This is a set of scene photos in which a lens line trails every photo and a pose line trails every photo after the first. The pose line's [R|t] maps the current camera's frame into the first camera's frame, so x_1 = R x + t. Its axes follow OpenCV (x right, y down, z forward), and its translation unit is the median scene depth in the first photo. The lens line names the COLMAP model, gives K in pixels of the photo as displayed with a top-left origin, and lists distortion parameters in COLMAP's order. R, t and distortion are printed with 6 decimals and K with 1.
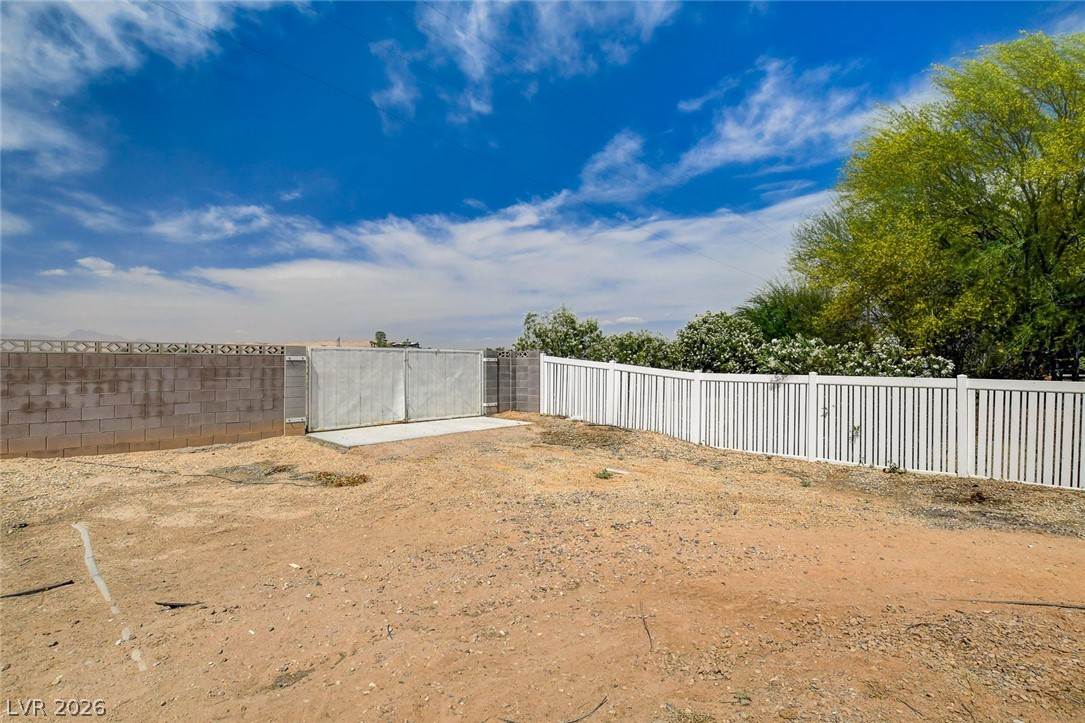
lens RADIAL K [[525.1, 0, 565.0], [0, 525.1, 367.5], [0, 0, 1]] dist [-0.035348, -0.000240]
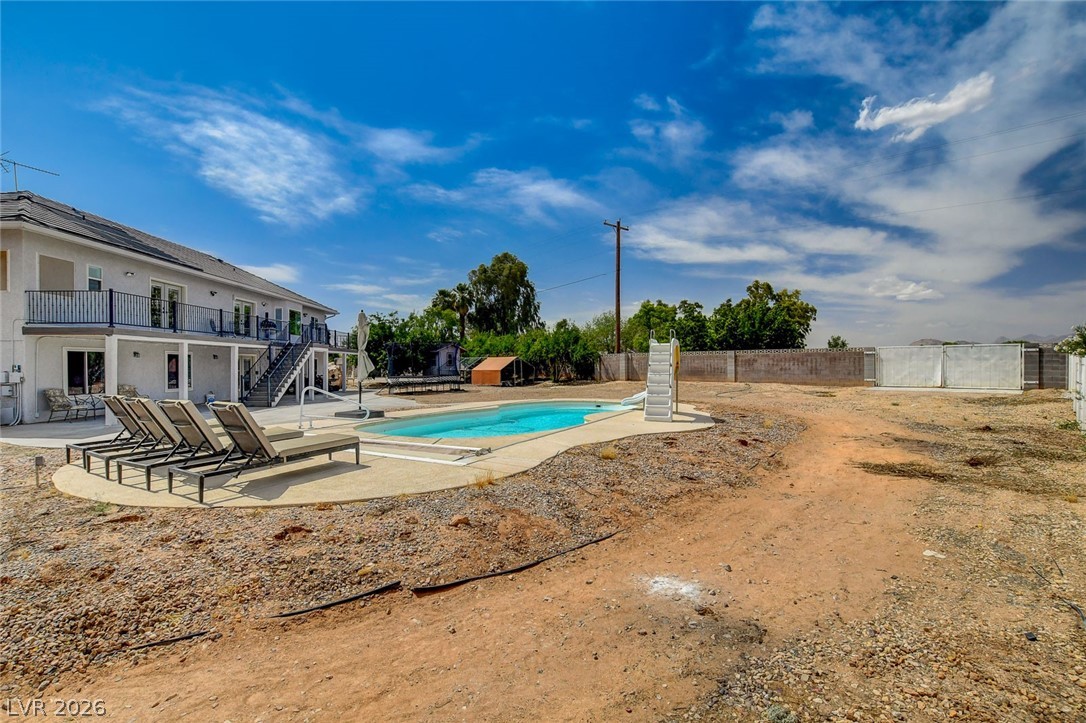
lens RADIAL K [[493.5, 0, 548.0], [0, 493.5, 378.3], [0, 0, 1]] dist [-0.023345, -0.000067]
pose [[-0.093187, 0.034889, -0.995037, 1.573802], [0.006114, 0.999387, 0.034469, 0.011134], [0.995630, -0.002871, -0.093344, -0.178768]]
